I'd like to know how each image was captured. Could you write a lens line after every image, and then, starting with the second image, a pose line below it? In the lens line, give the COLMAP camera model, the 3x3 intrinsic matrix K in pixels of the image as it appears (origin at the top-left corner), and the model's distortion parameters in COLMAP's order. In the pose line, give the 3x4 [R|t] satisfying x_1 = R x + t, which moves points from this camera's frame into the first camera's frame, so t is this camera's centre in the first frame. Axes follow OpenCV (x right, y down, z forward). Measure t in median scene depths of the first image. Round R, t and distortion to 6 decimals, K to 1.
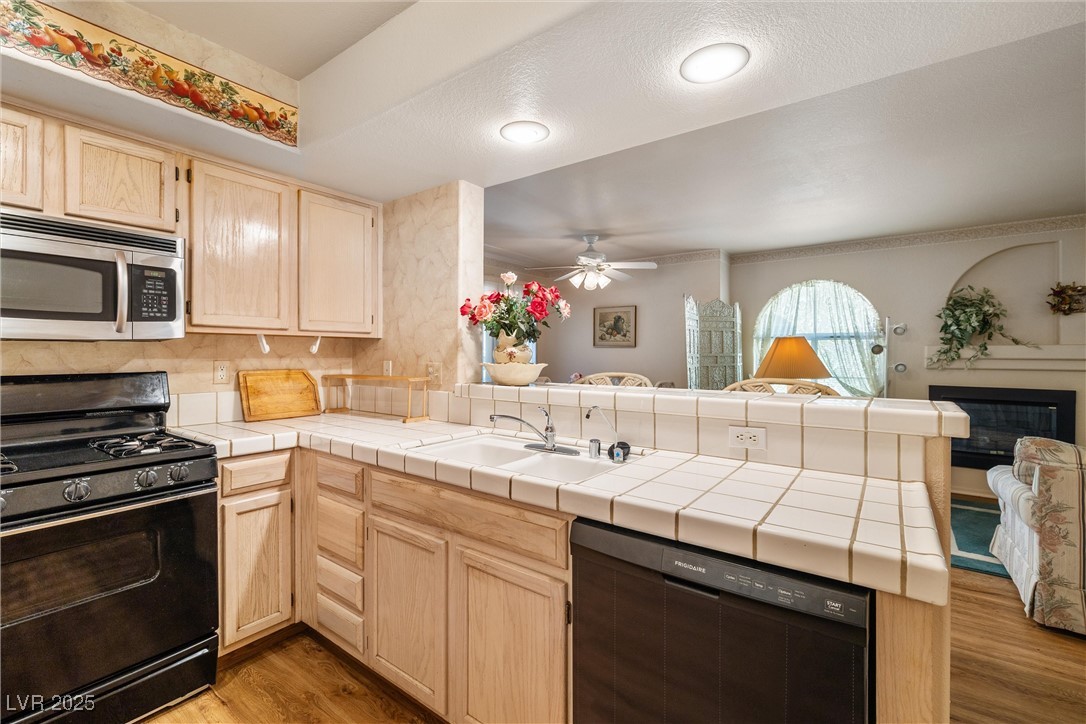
lens RADIAL K [[468.9, 0, 535.1], [0, 468.9, 354.1], [0, 0, 1]] dist [0.000995, -0.000387]
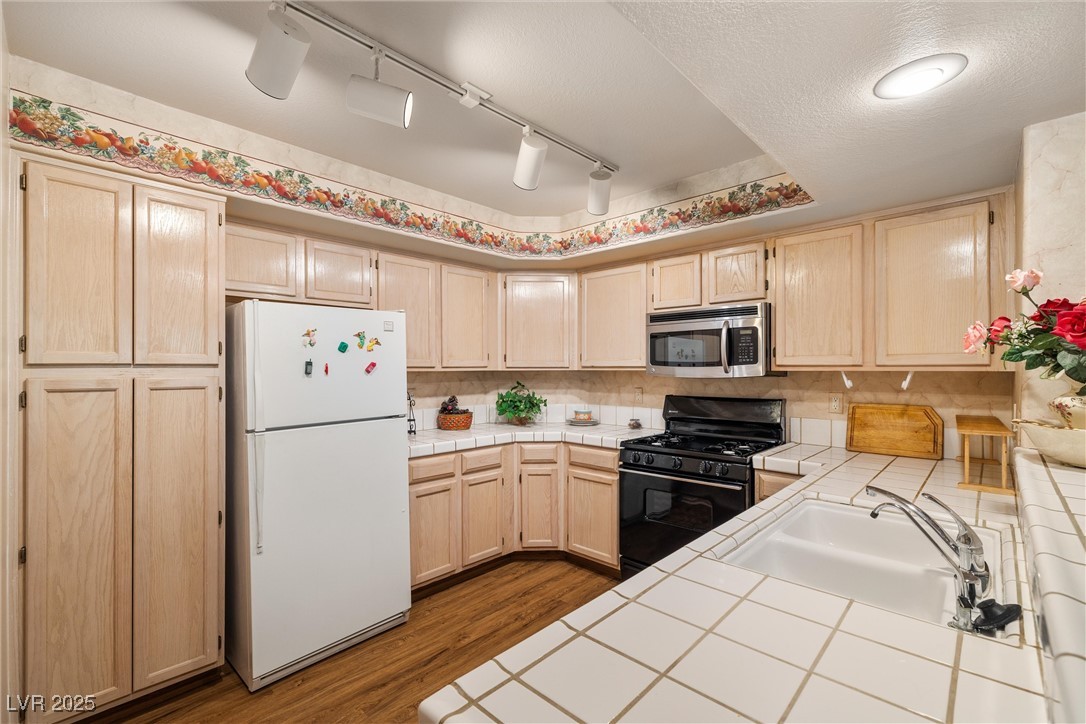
lens RADIAL K [[468.9, 0, 547.6], [0, 468.9, 367.9], [0, 0, 1]] dist [0.000995, -0.000387]
pose [[-0.101428, -0.001718, -0.994841, 0.651643], [0.001052, 0.999998, -0.001834, -0.054971], [0.994842, -0.001232, -0.101426, 0.510250]]
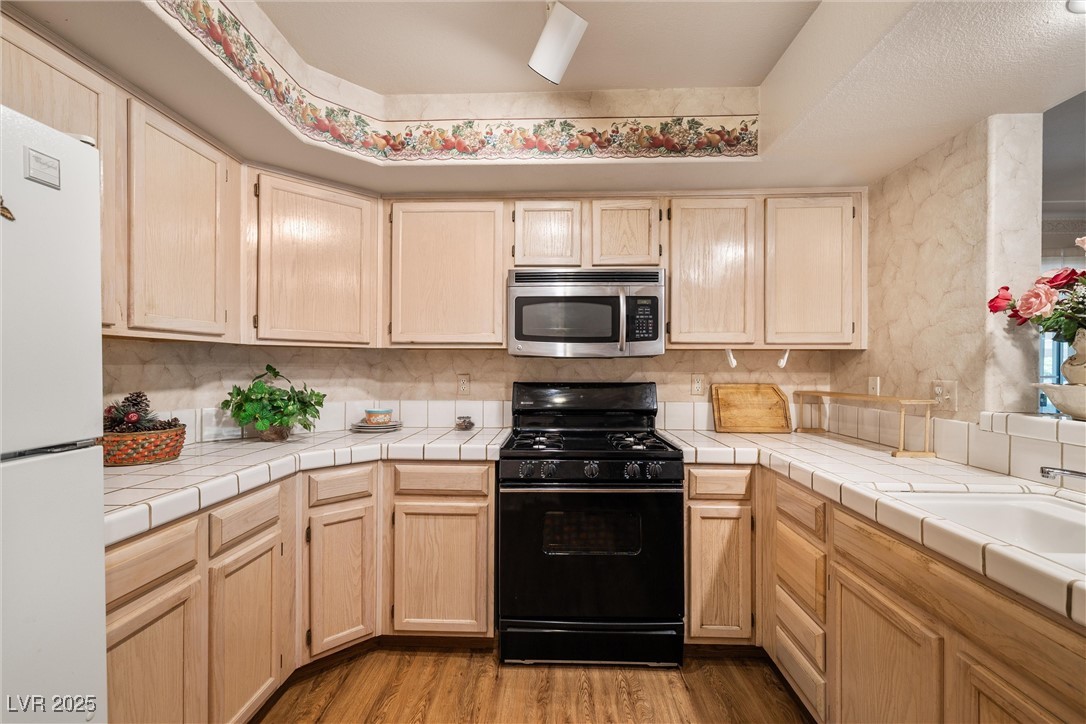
lens RADIAL K [[468.9, 0, 544.5], [0, 468.9, 365.6], [0, 0, 1]] dist [0.000995, -0.000387]
pose [[0.573634, -0.000934, -0.819111, 0.034277], [-0.003592, 0.999987, -0.003657, -0.000440], [0.819104, 0.005040, 0.573623, 0.087572]]
